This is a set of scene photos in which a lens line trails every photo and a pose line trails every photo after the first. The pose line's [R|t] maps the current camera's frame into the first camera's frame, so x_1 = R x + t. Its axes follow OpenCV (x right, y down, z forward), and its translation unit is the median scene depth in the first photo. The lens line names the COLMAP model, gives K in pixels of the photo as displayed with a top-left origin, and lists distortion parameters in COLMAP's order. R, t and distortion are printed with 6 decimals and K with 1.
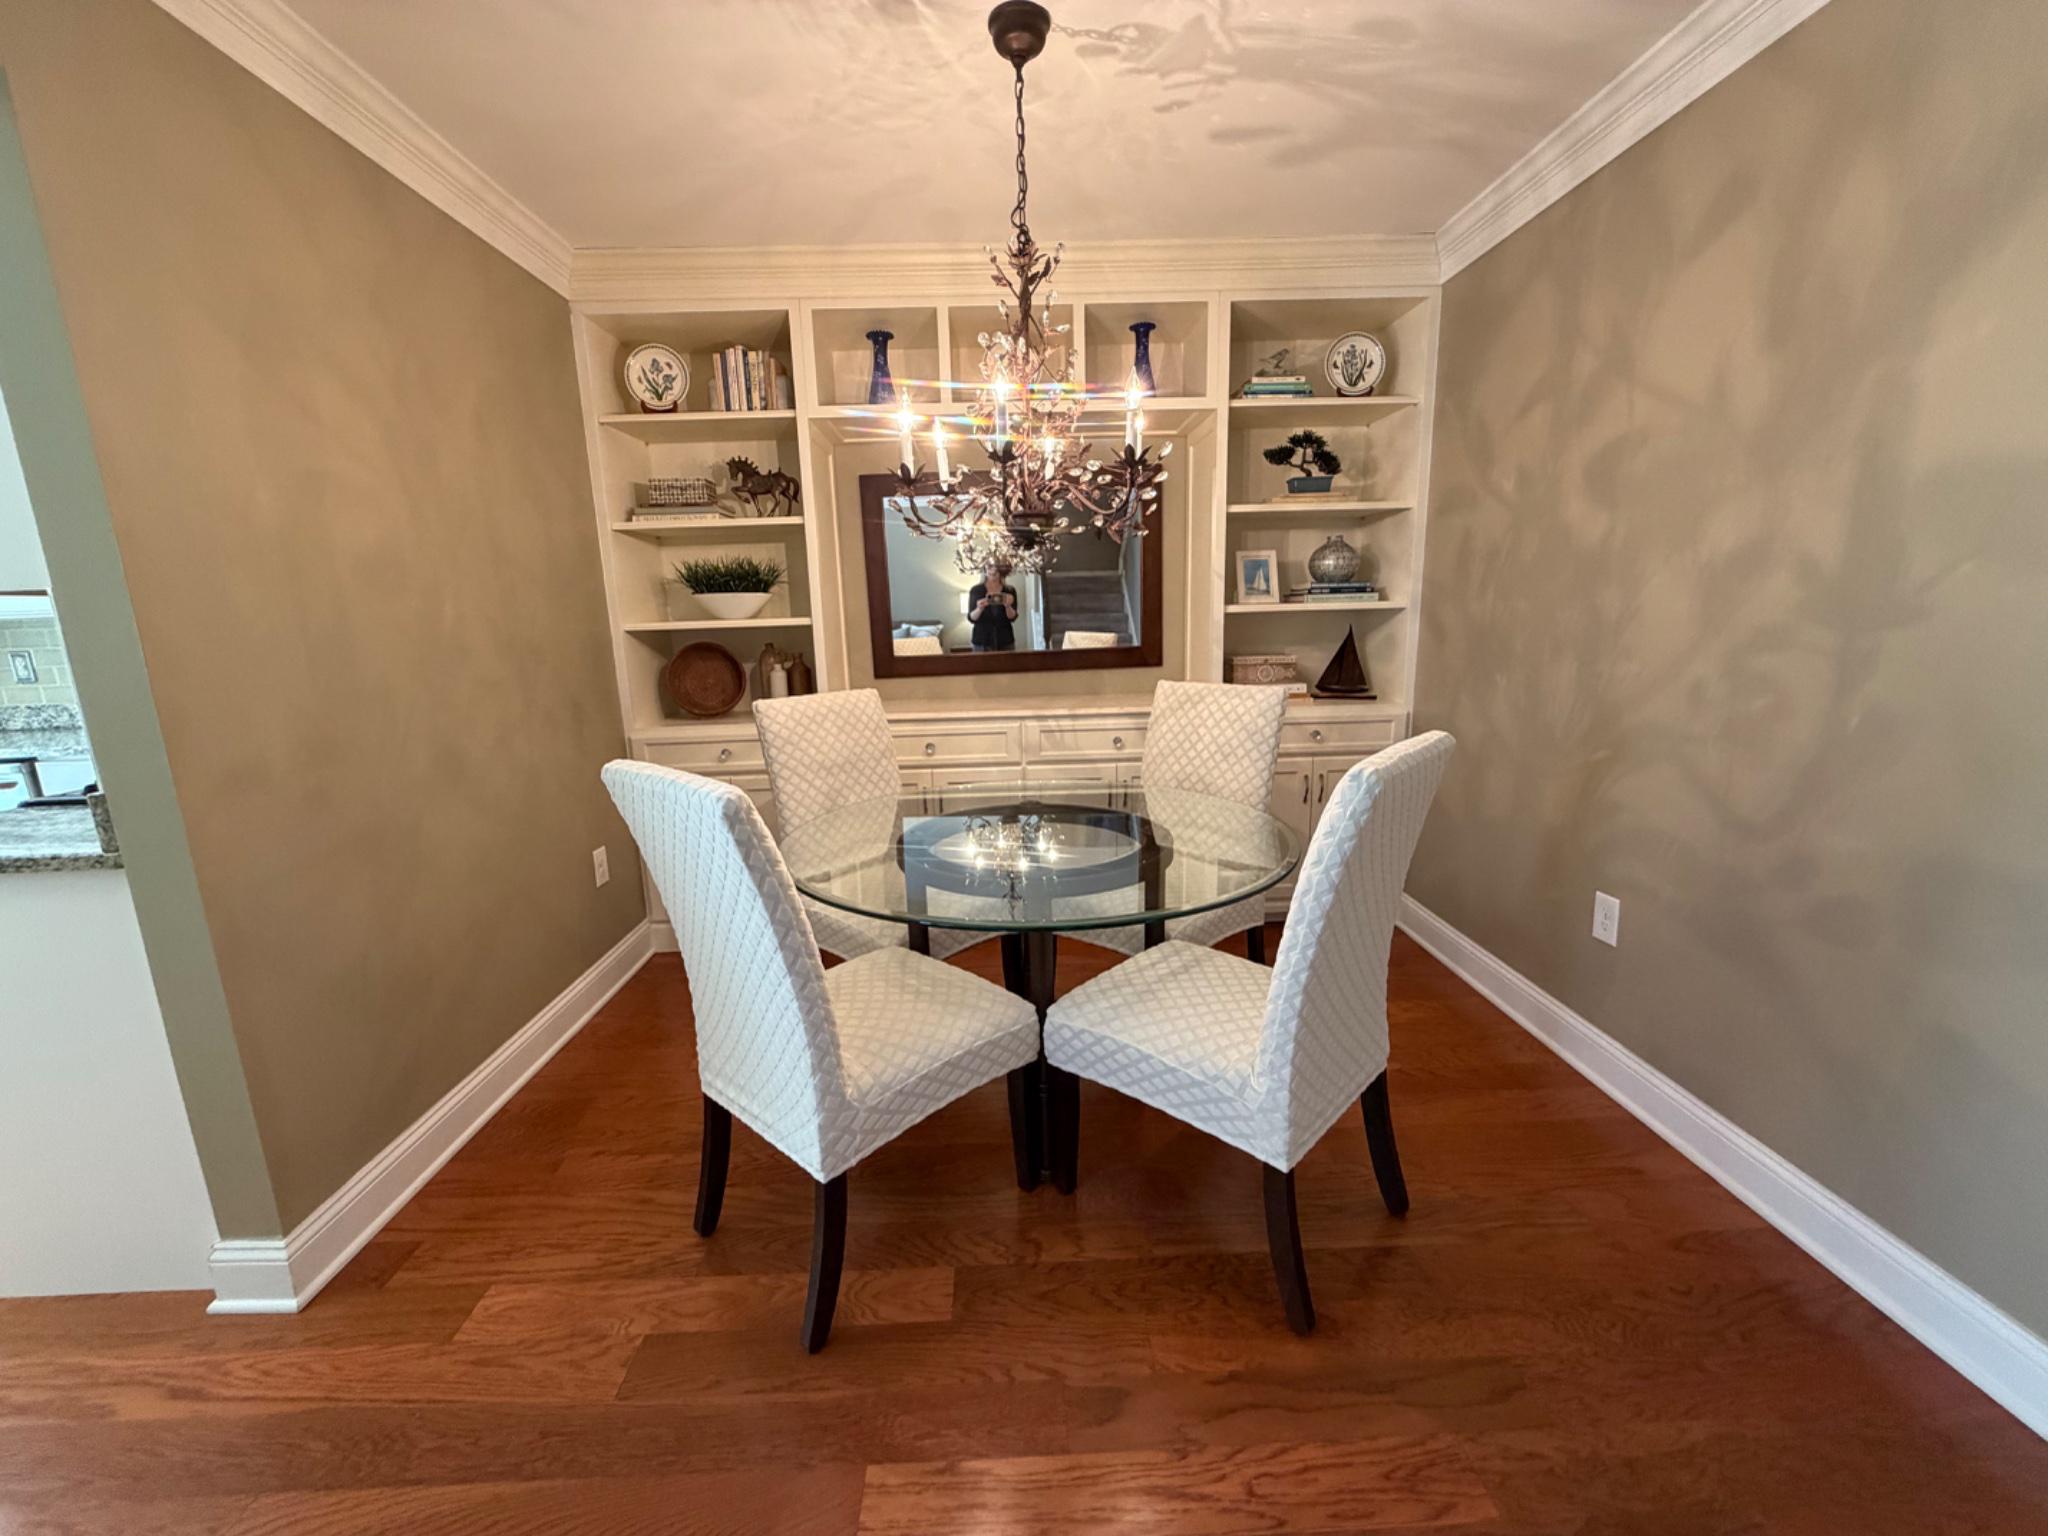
lens RADIAL K [[816.9, 0, 1015.6], [0, 816.9, 769.2], [0, 0, 1]] dist [0.001151, -0.000211]
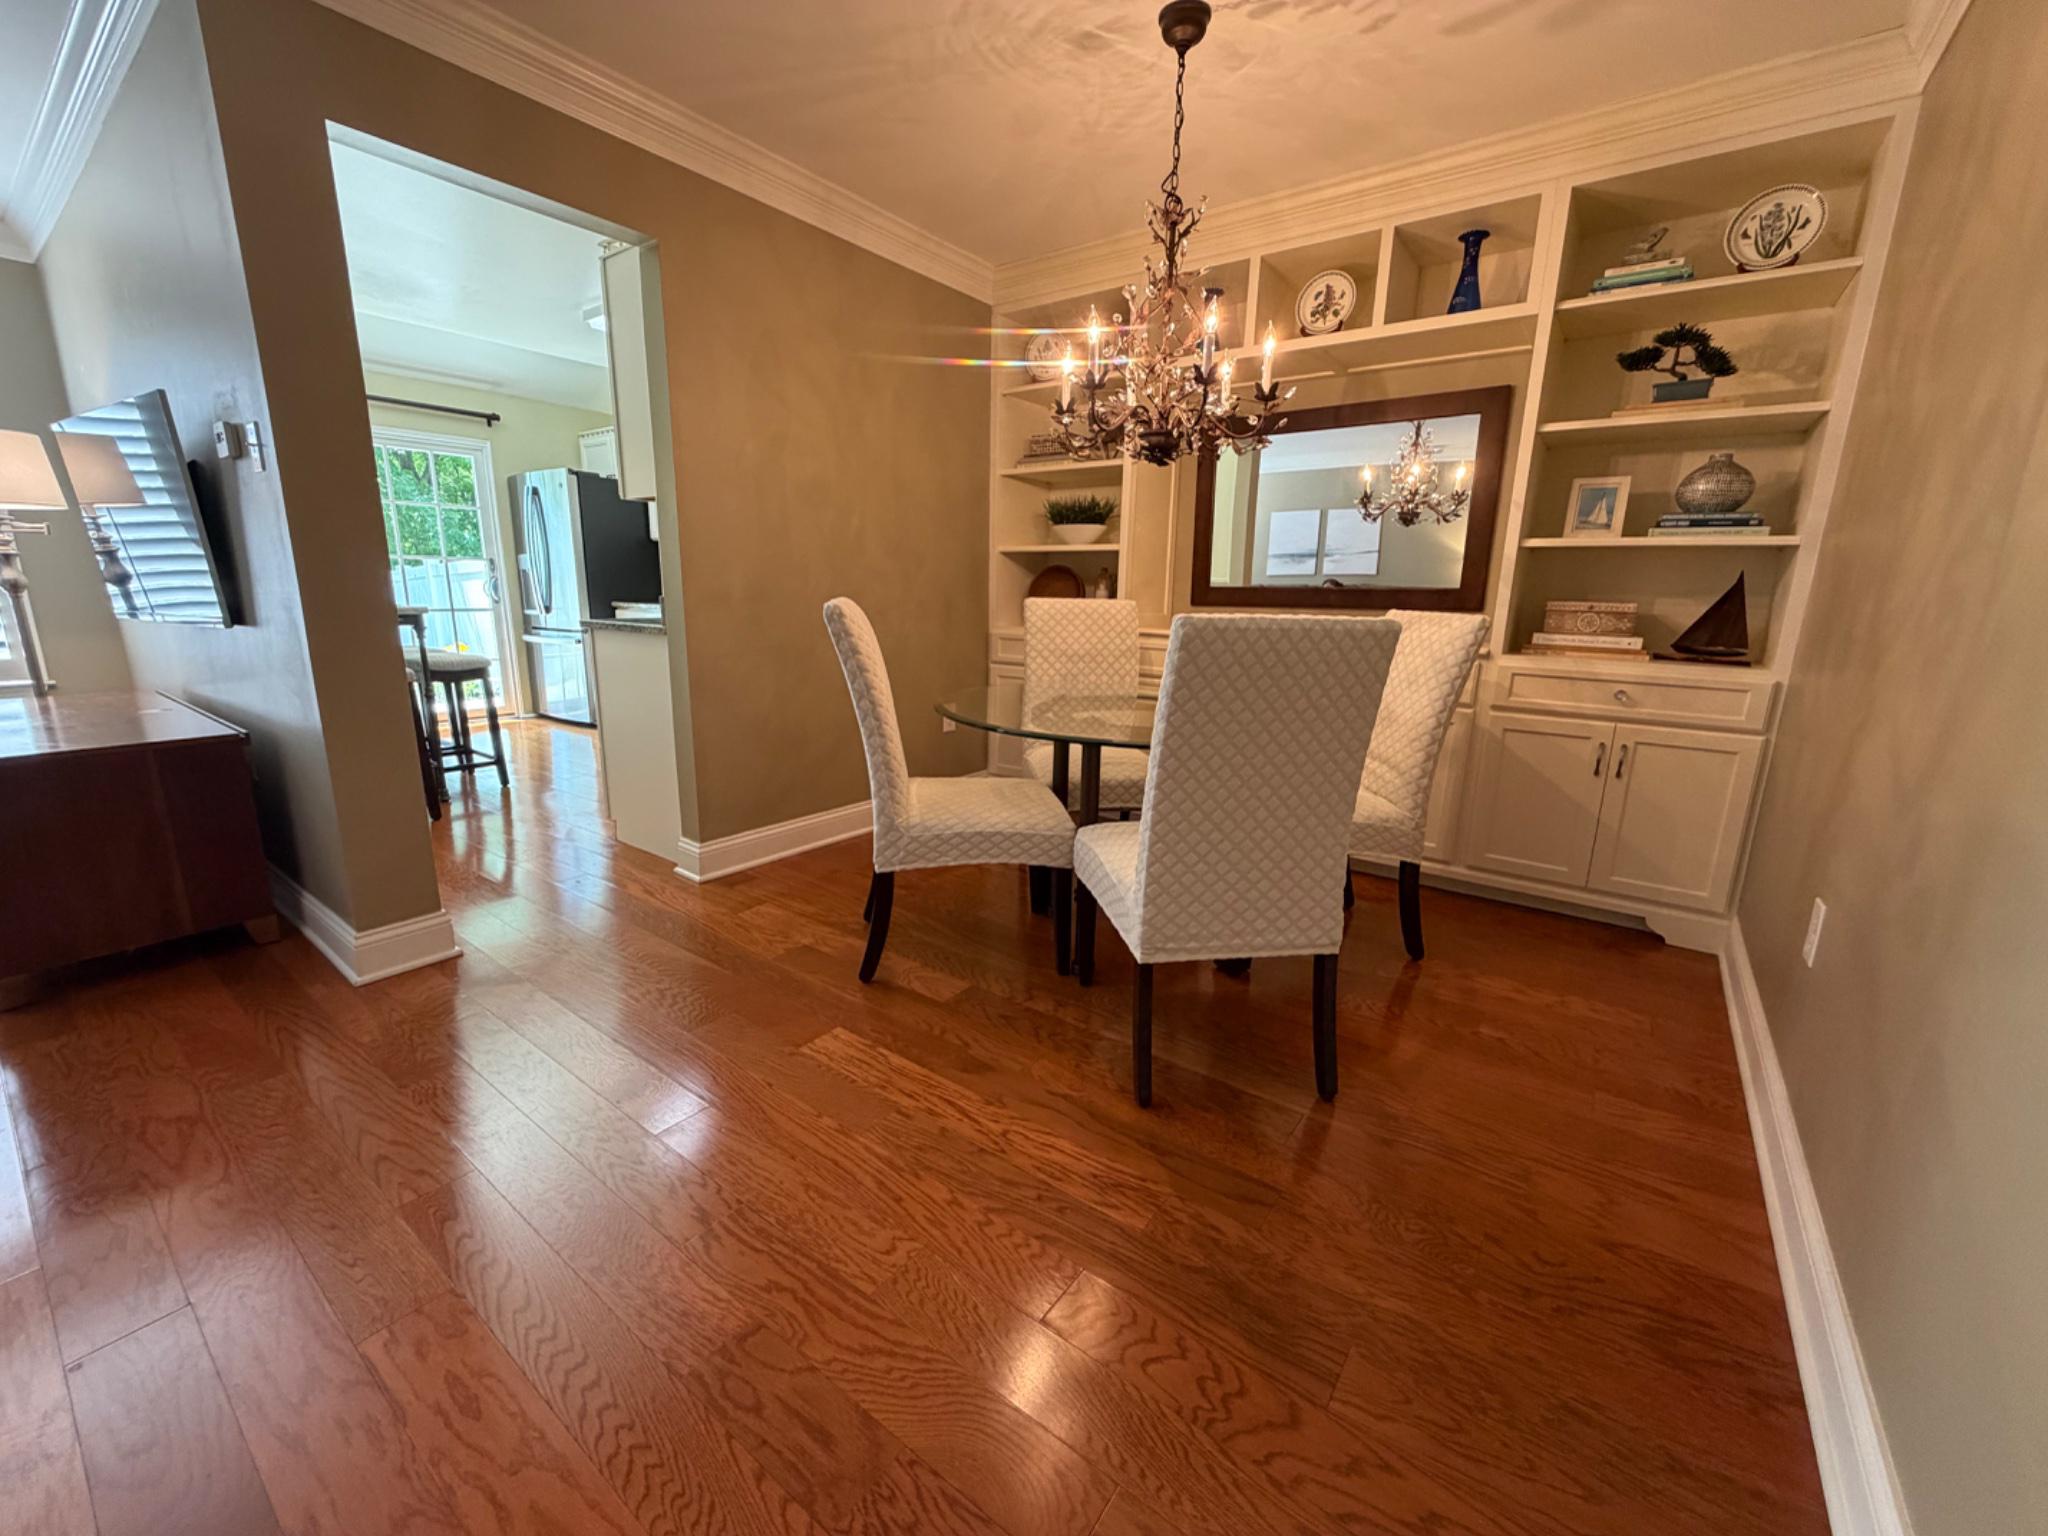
lens RADIAL K [[816.9, 0, 1016.4], [0, 816.9, 768.3], [0, 0, 1]] dist [0.001151, -0.000211]
pose [[0.782819, 0.179928, -0.595669, 0.626298], [-0.163404, 0.983127, 0.082221, 0.101327], [0.600412, 0.032971, 0.799011, -0.065201]]
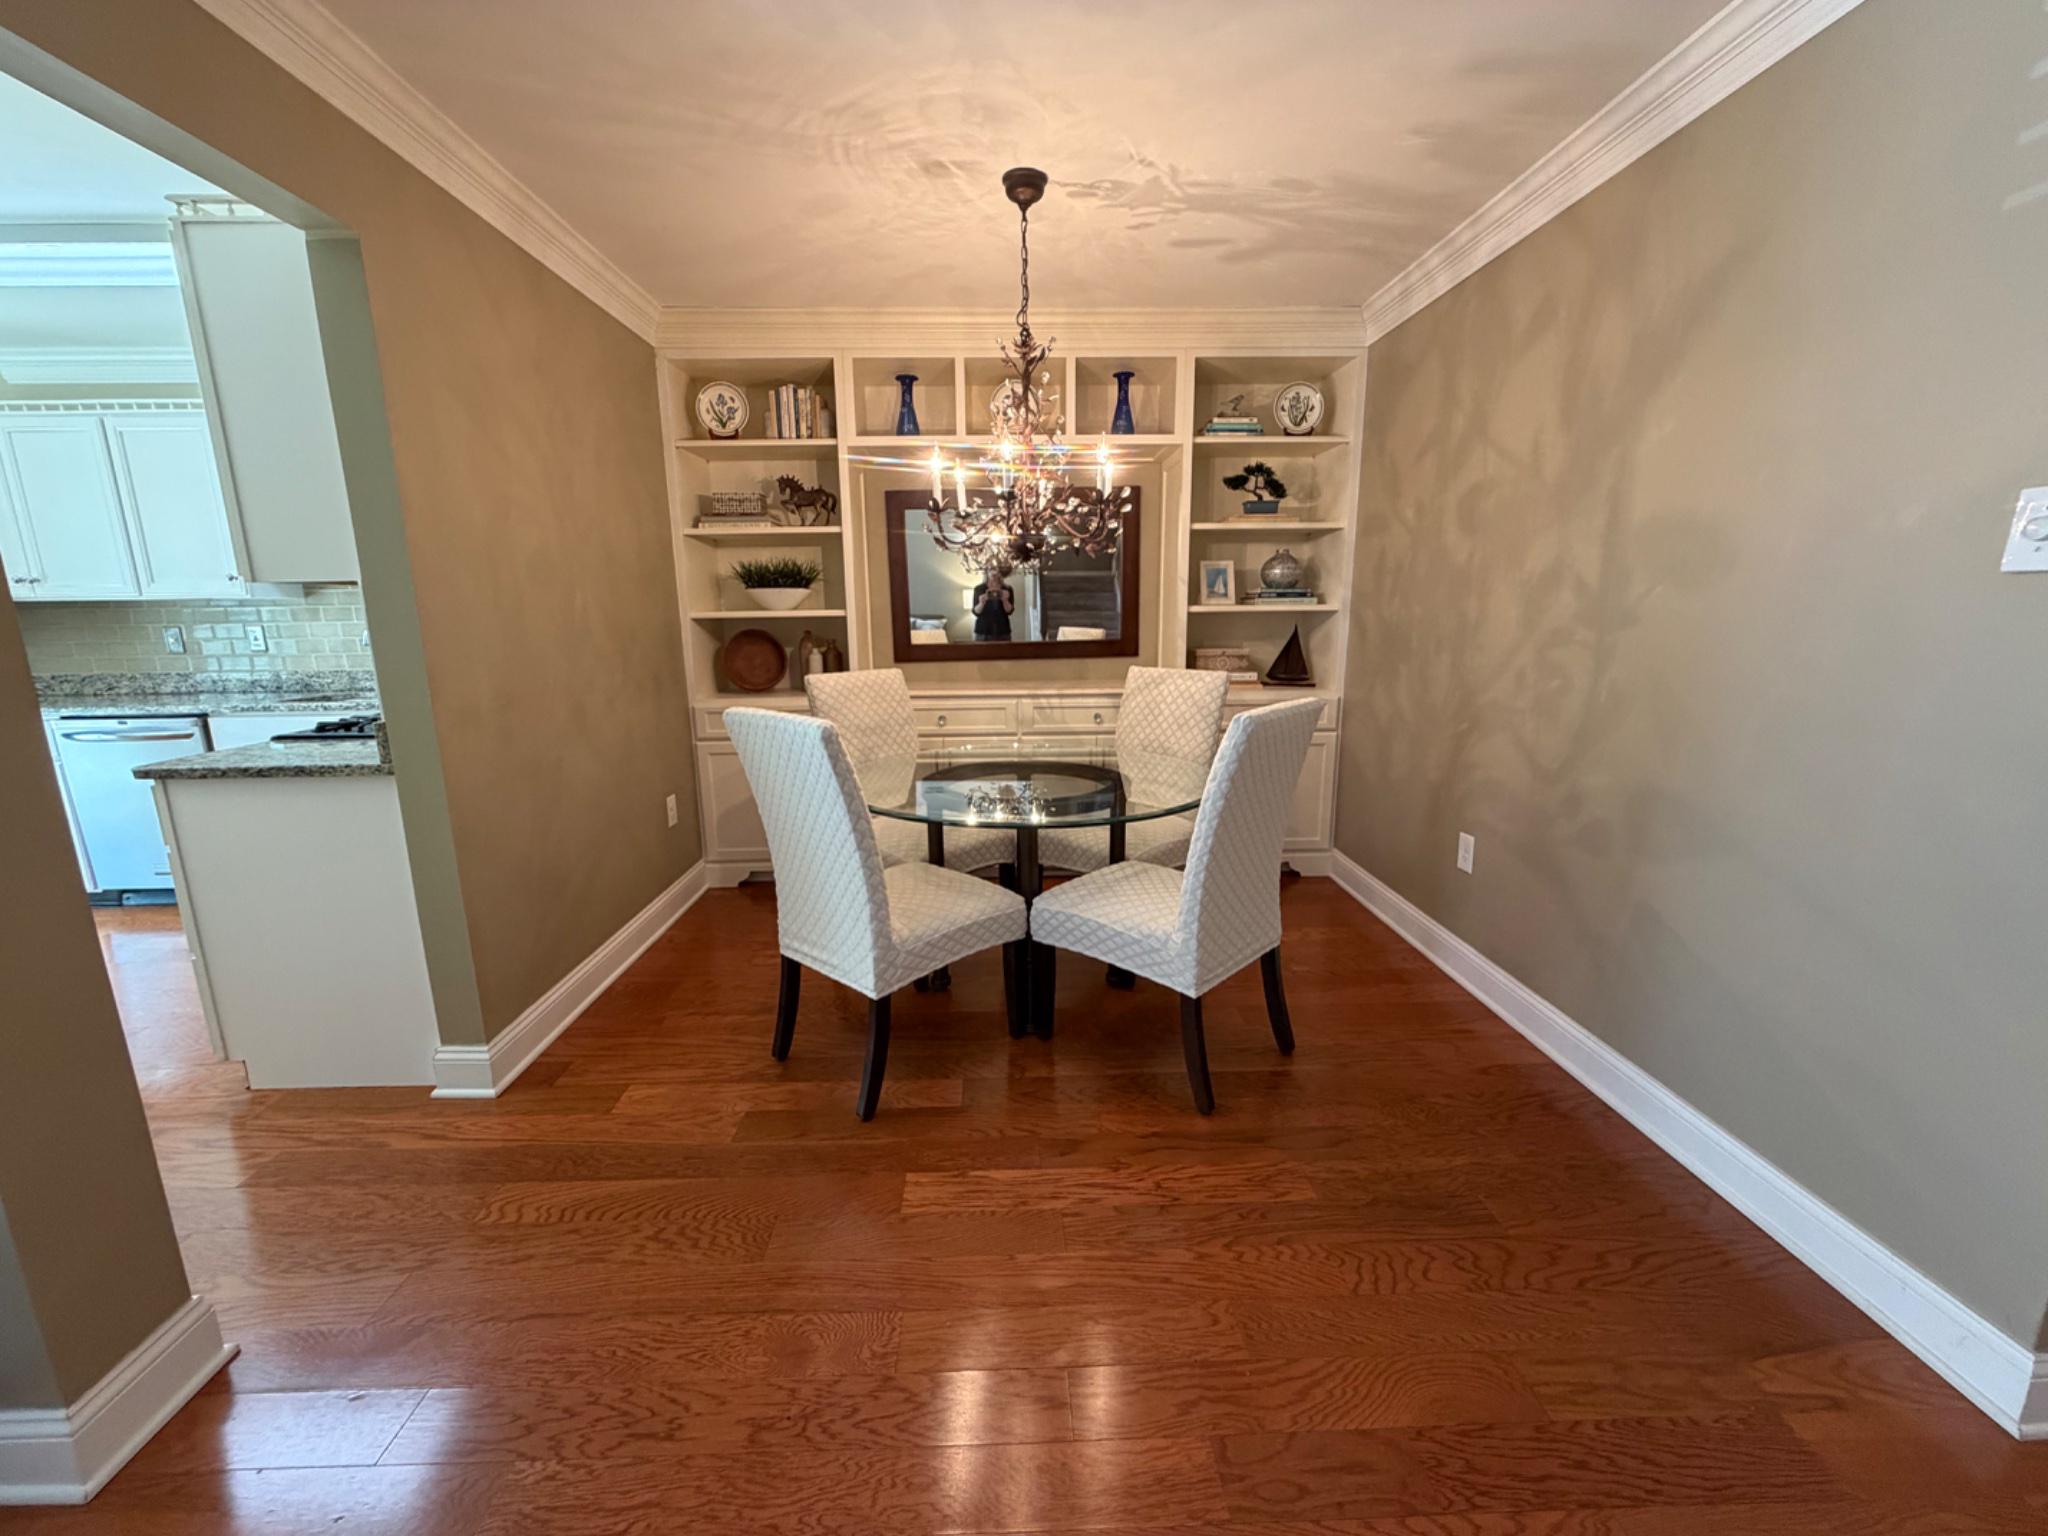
lens RADIAL K [[816.9, 0, 1015.2], [0, 816.9, 769.9], [0, 0, 1]] dist [0.001151, -0.000211]
pose [[0.999850, 0.016973, 0.003355, 0.000570], [-0.016989, 0.999844, 0.004833, 0.063501], [-0.003272, -0.004889, 0.999983, -0.325782]]
